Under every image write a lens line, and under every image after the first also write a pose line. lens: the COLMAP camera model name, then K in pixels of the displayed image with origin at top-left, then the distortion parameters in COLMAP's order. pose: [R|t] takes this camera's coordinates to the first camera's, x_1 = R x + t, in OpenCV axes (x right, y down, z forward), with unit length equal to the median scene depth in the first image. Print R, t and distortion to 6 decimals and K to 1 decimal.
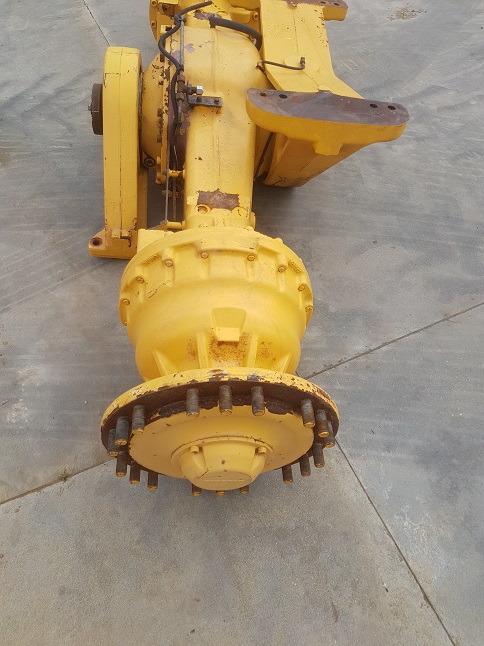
lens RADIAL K [[489.5, 0, 241.1], [0, 489.5, 320.7], [0, 0, 1]] dist [0.044105, -0.071894]
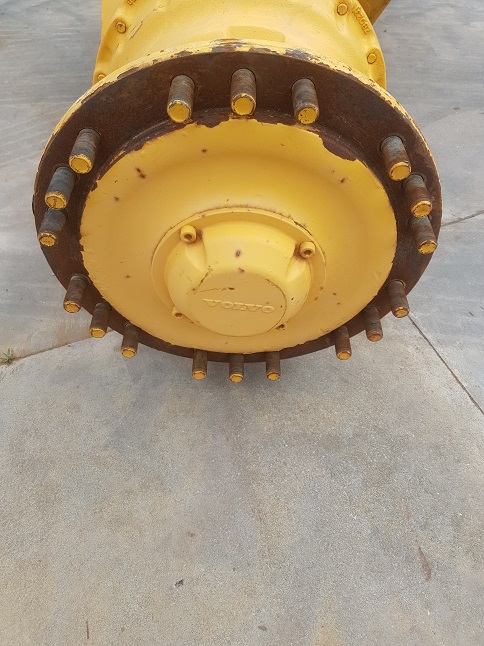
lens RADIAL K [[489.5, 0, 246.3], [0, 489.5, 327.8], [0, 0, 1]] dist [0.044105, -0.071894]
pose [[0.997987, 0.026356, -0.057691, 0.006346], [-0.030142, 0.997380, -0.065766, 0.329057], [0.055806, 0.067373, 0.996166, 0.360782]]
